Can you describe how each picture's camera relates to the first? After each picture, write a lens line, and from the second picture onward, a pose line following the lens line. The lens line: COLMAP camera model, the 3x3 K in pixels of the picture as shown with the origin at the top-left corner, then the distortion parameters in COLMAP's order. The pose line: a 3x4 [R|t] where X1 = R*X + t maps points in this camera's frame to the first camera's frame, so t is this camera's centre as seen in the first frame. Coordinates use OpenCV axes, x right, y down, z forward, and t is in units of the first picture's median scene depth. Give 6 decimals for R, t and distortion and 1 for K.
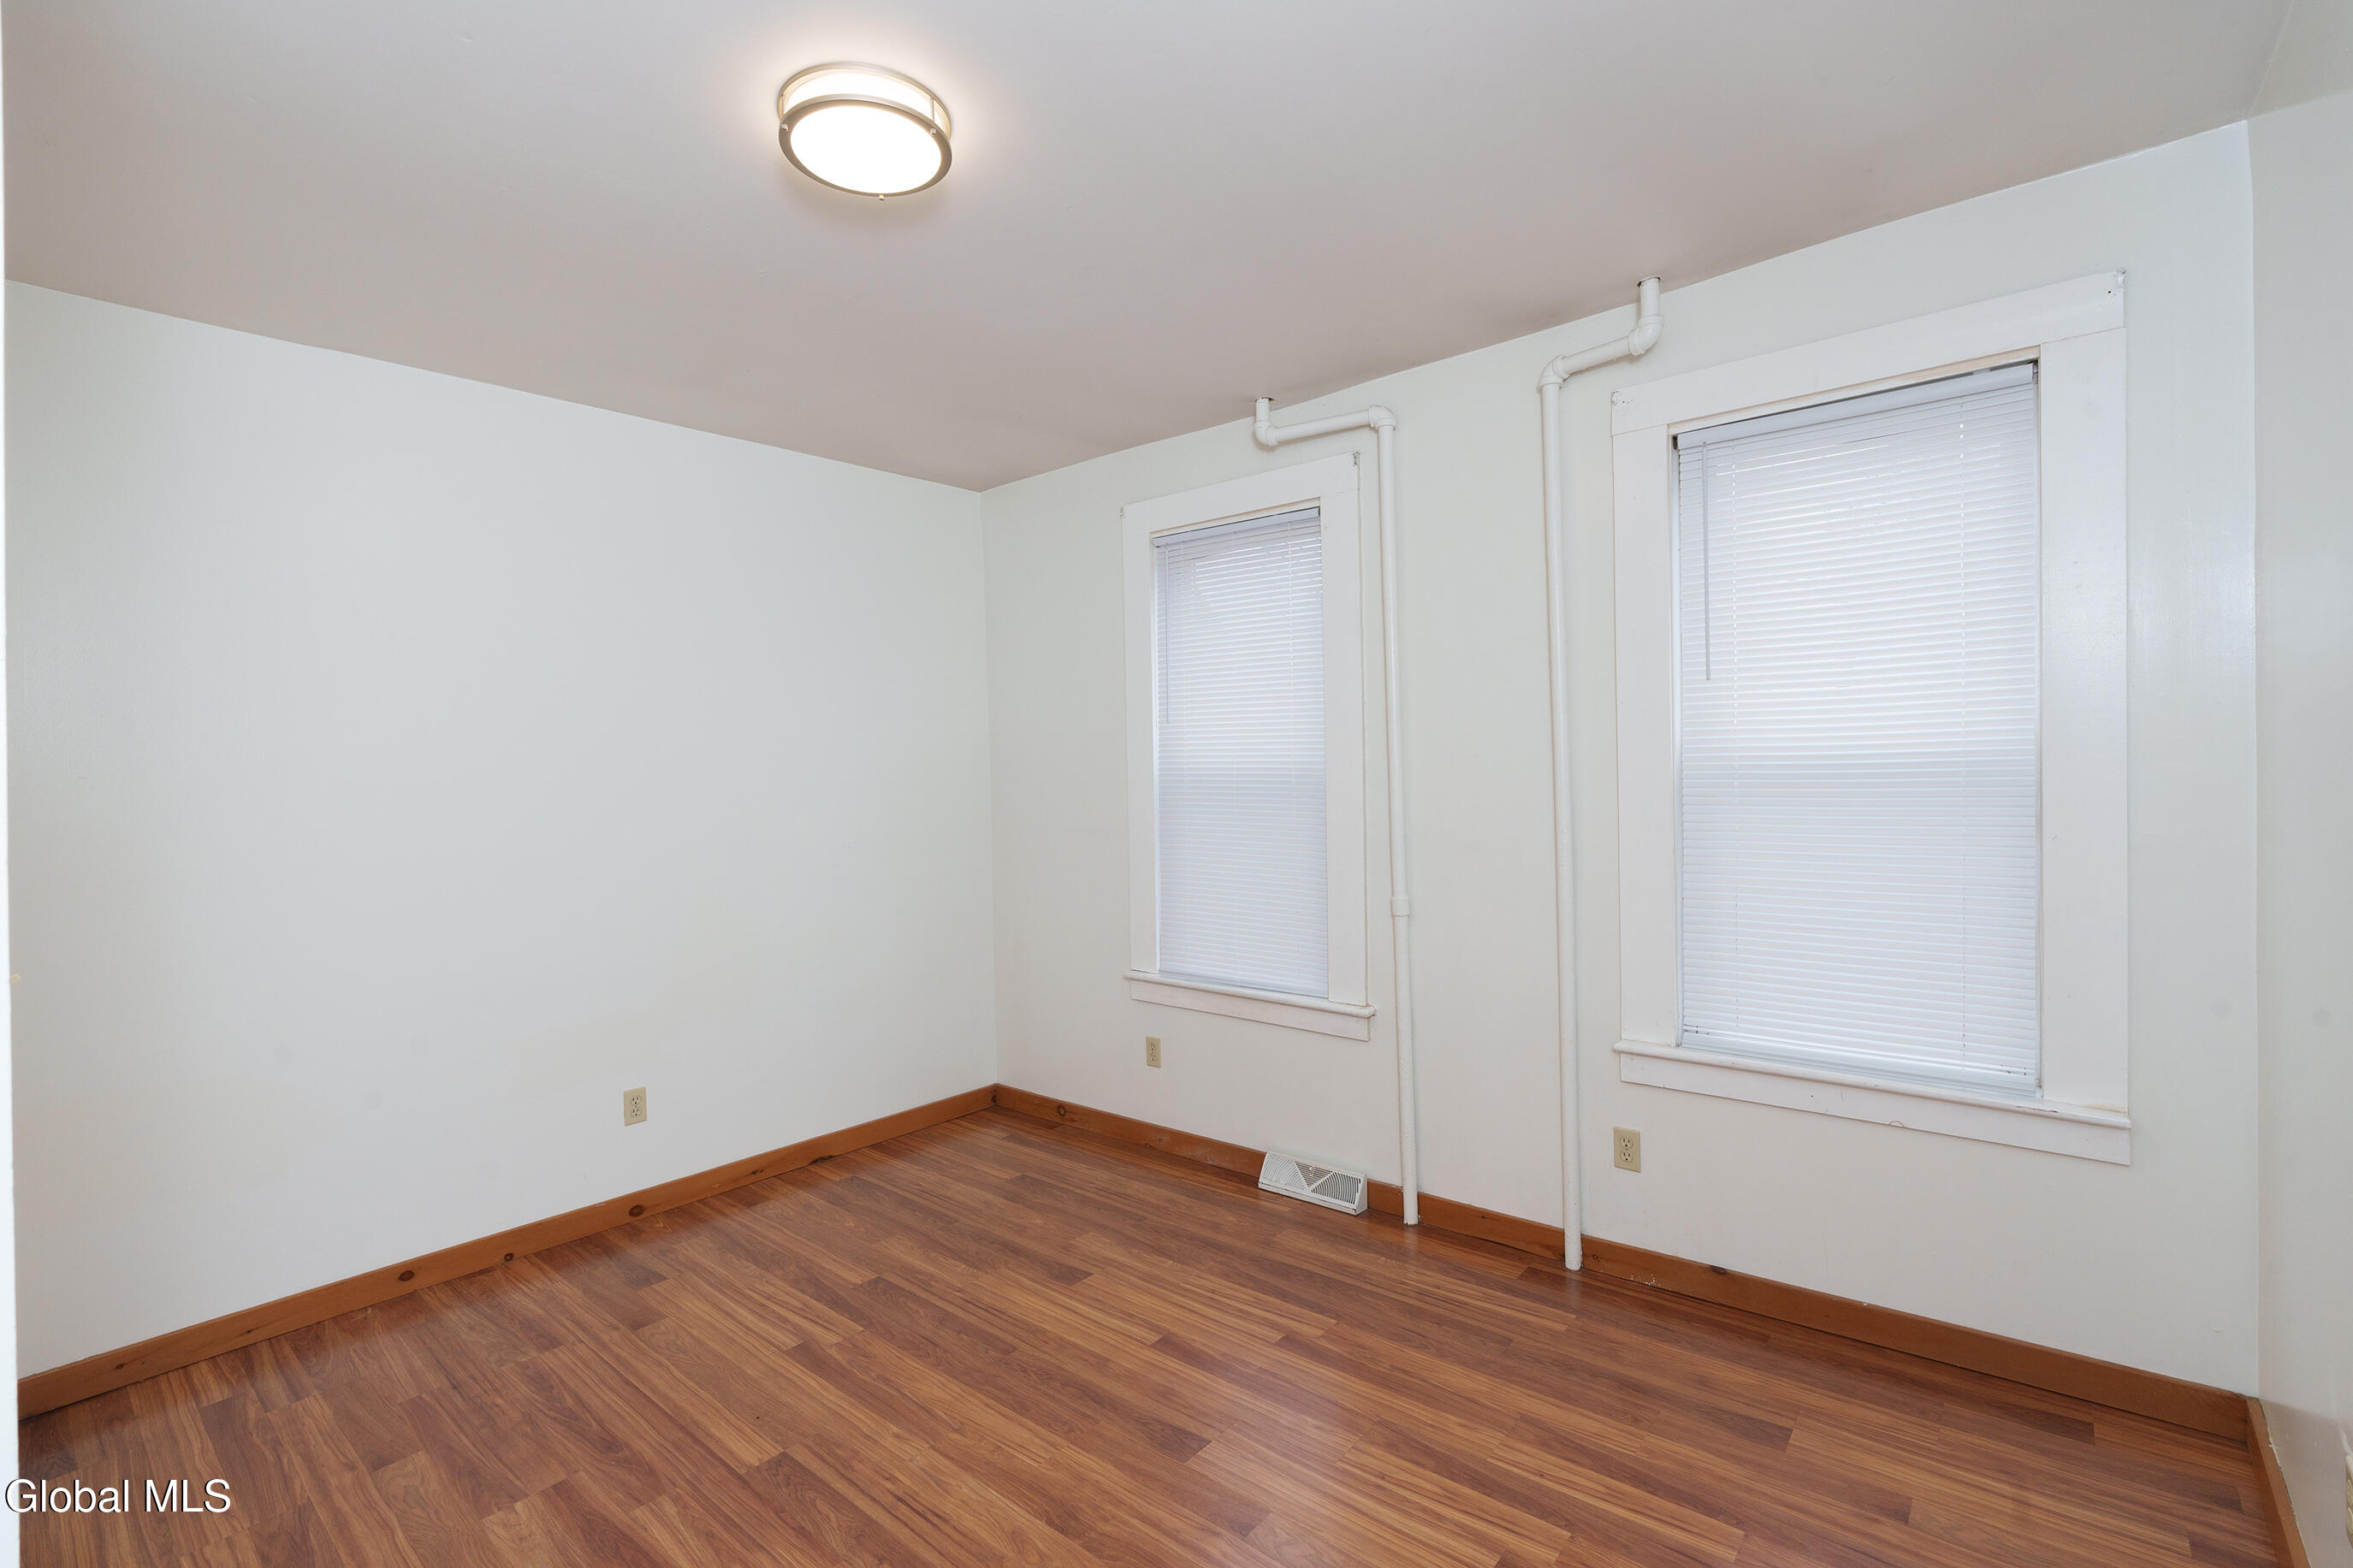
lens RADIAL K [[1044.3, 0, 1181.4], [0, 1044.3, 780.6], [0, 0, 1]] dist [-0.016270, 0.004610]
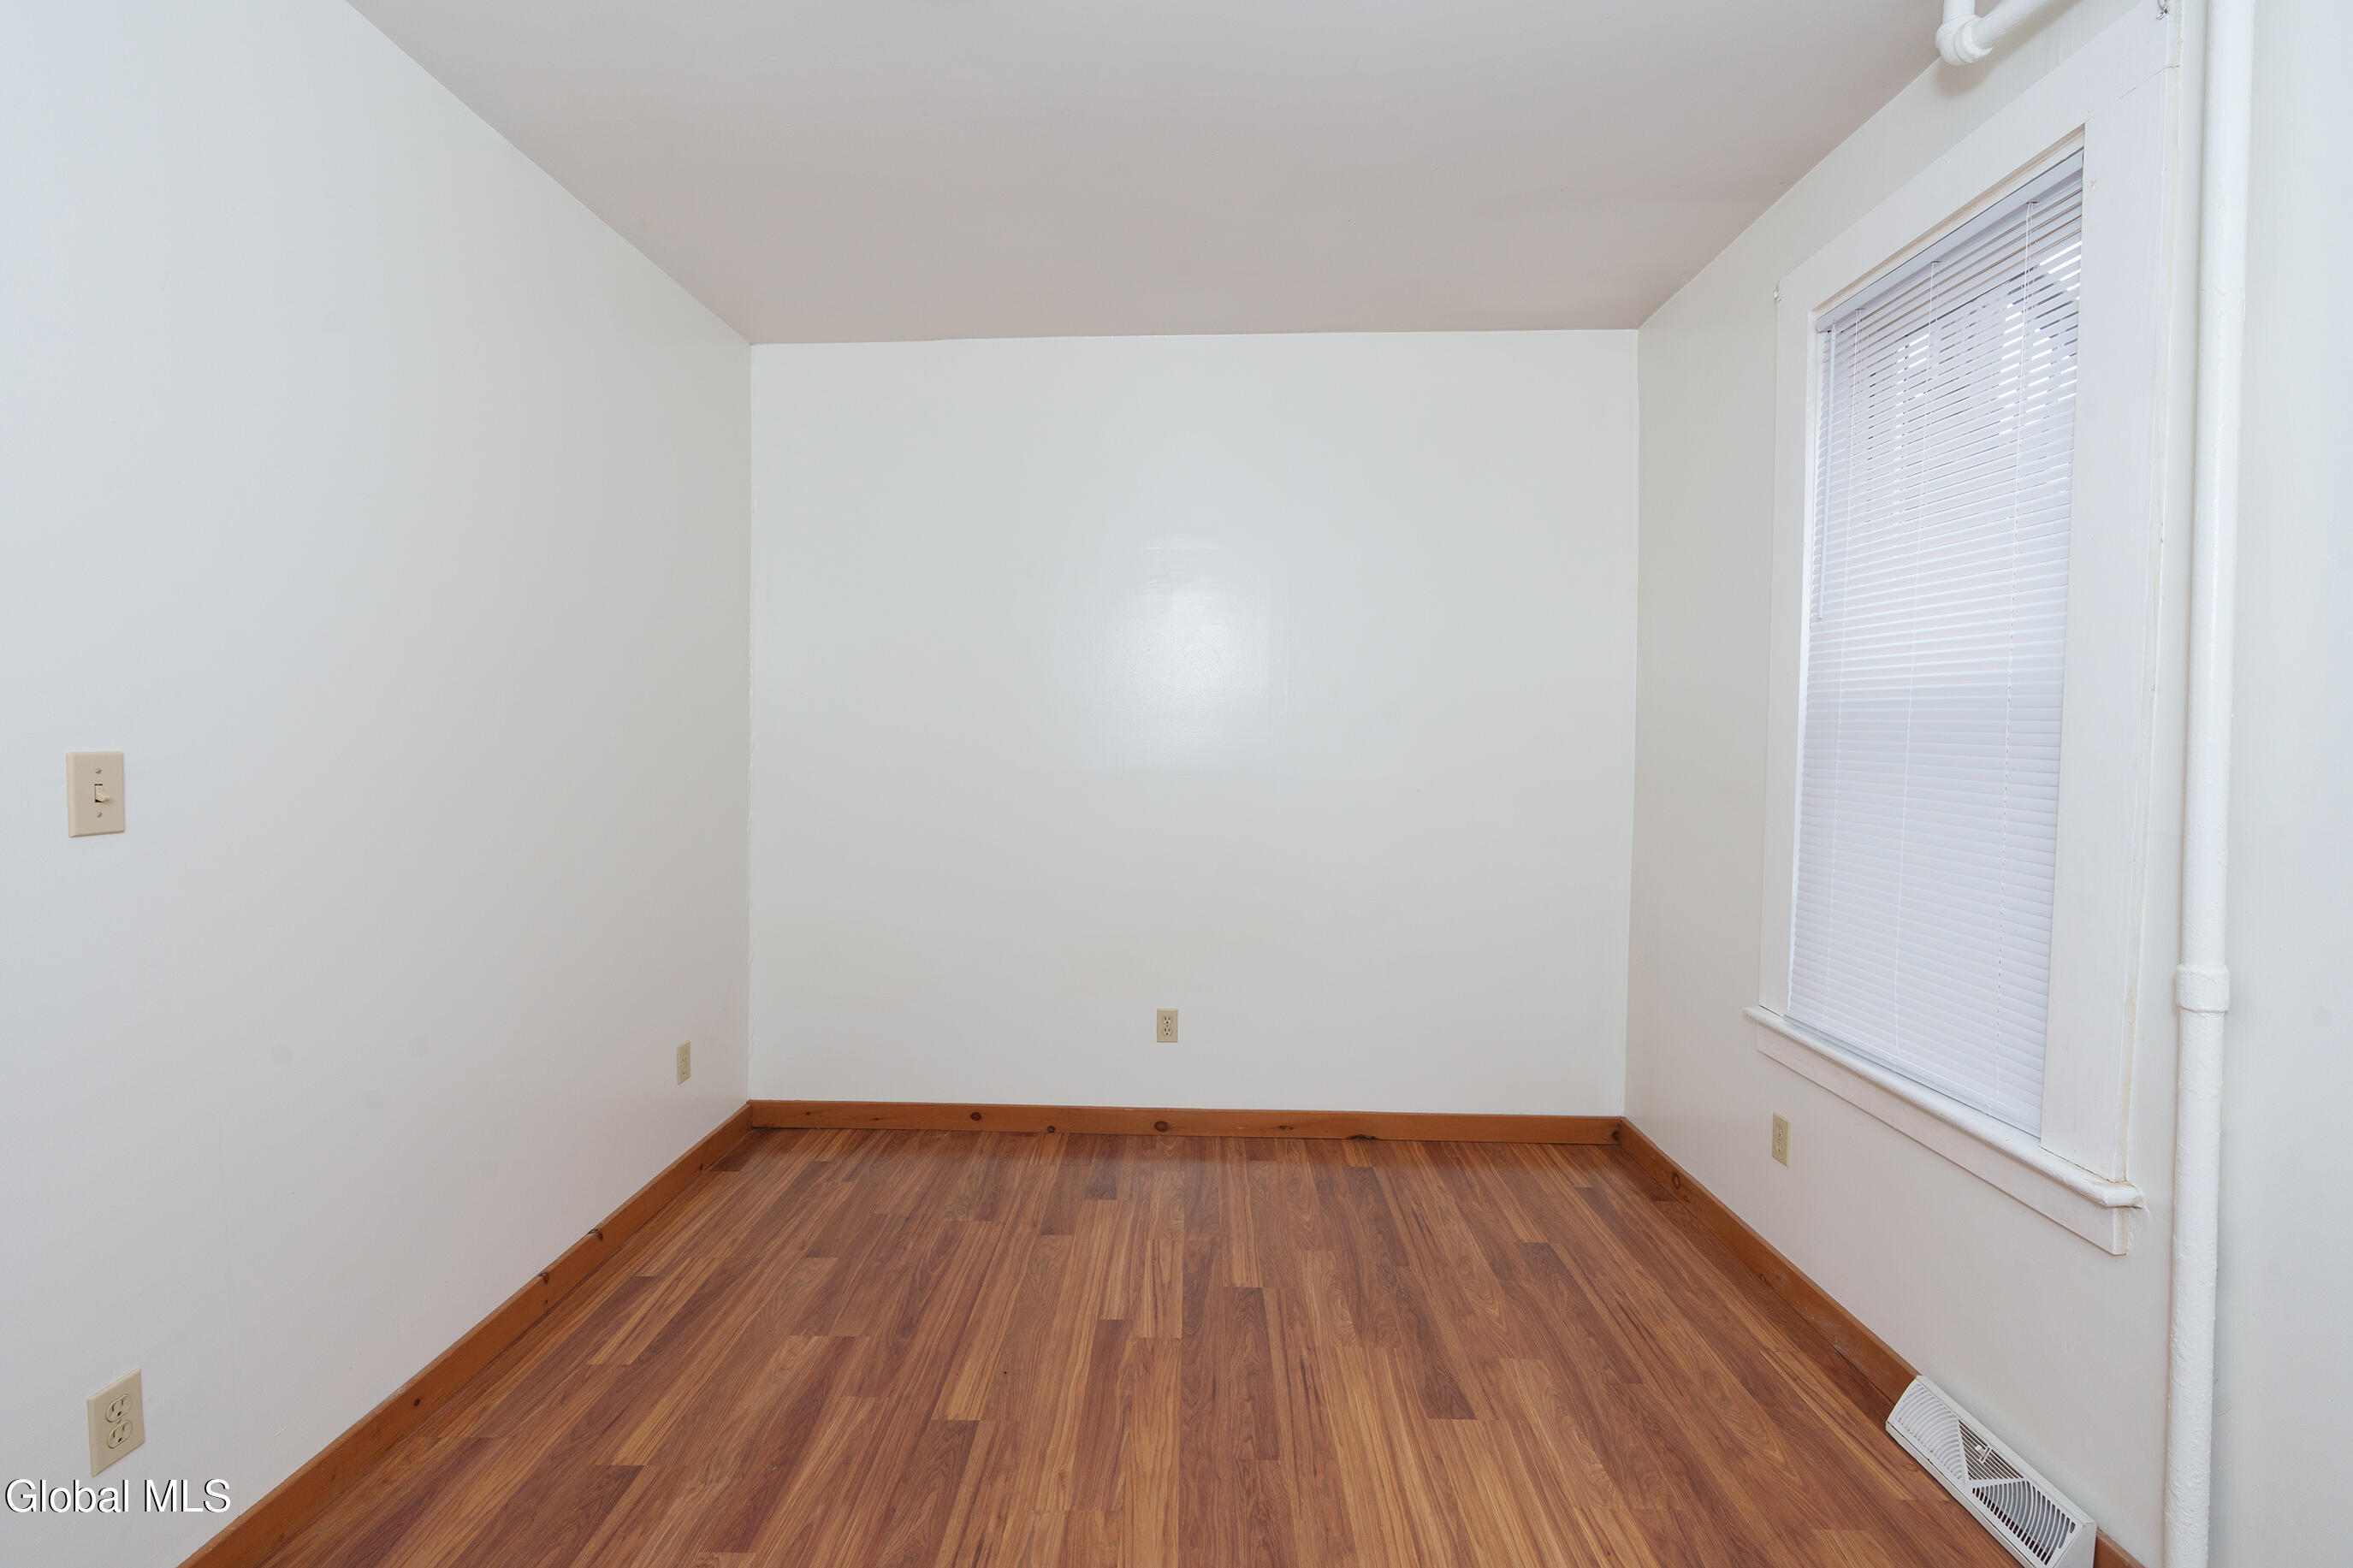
lens RADIAL K [[1044.3, 0, 1178.3], [0, 1044.3, 780.7], [0, 0, 1]] dist [-0.016270, 0.004610]
pose [[0.624731, 0.057839, -0.778695, 0.300525], [-0.026773, 0.998253, 0.052667, 0.021928], [0.780381, -0.012055, 0.625189, 0.420560]]
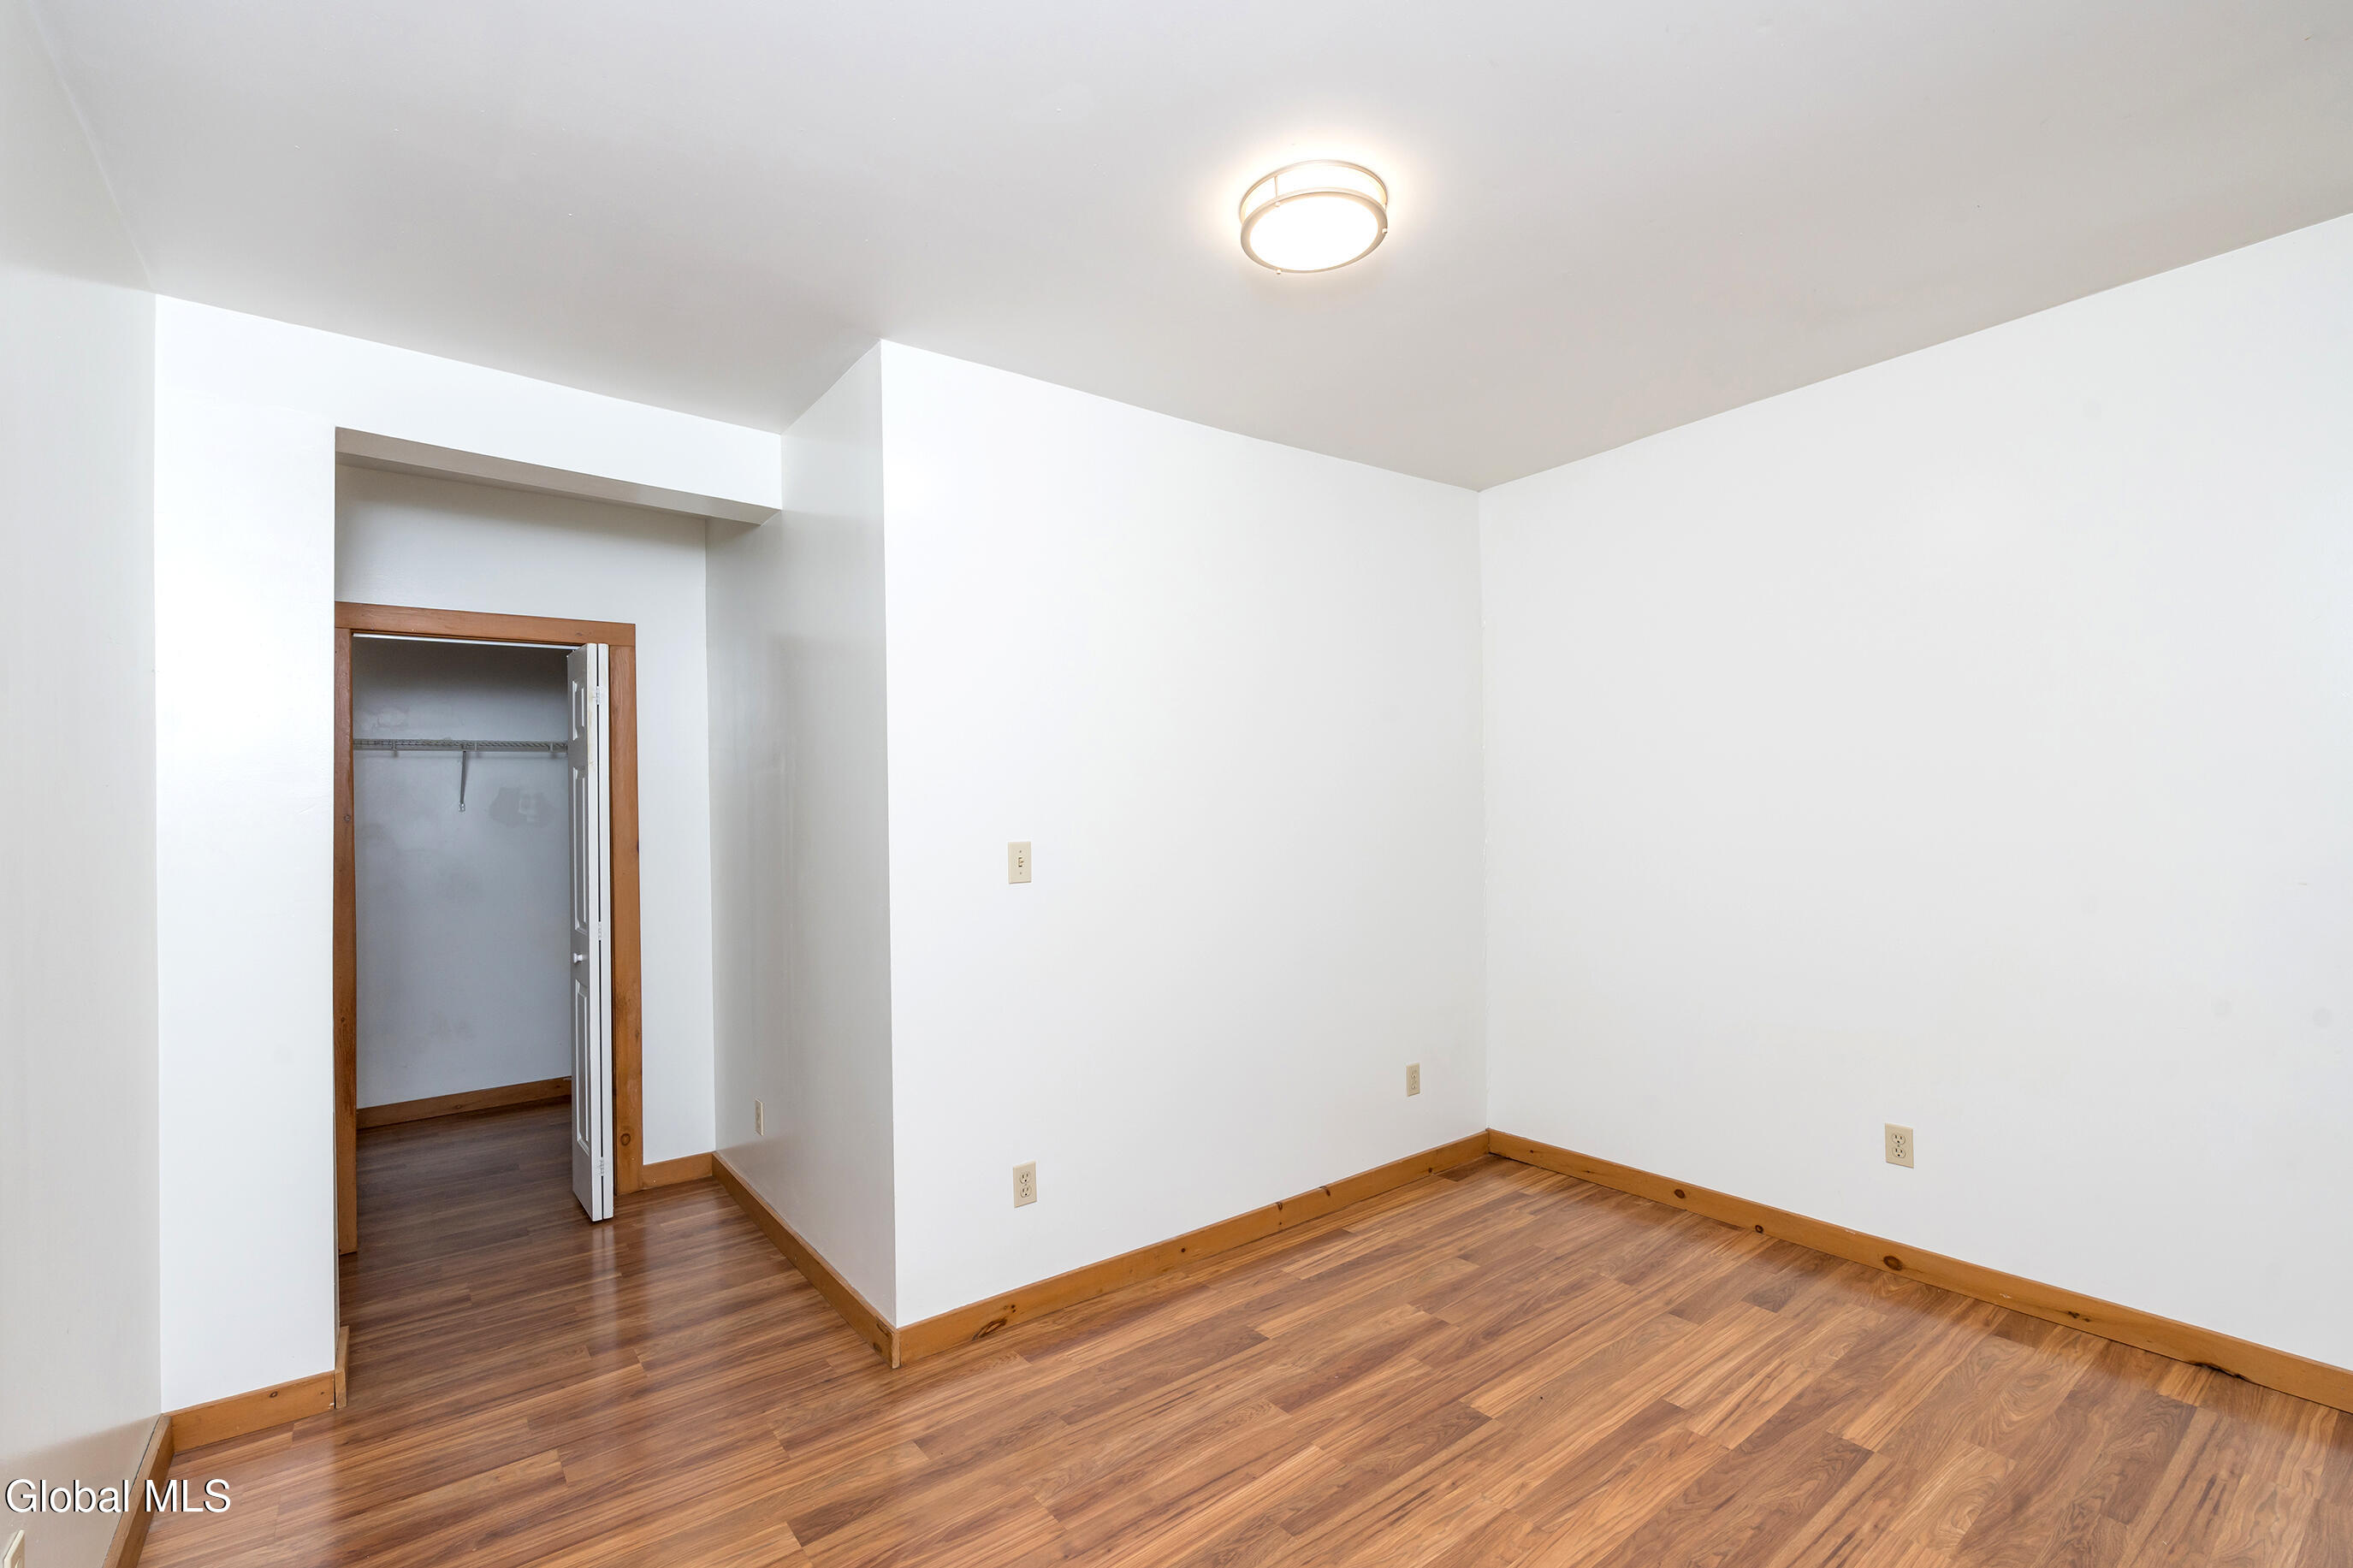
lens RADIAL K [[1044.3, 0, 1166.7], [0, 1044.3, 773.6], [0, 0, 1]] dist [-0.016270, 0.004610]
pose [[-0.232802, -0.002922, -0.972520, 0.533747], [0.019191, 0.999787, -0.007597, -0.006377], [0.972335, -0.020433, -0.232696, 0.689938]]
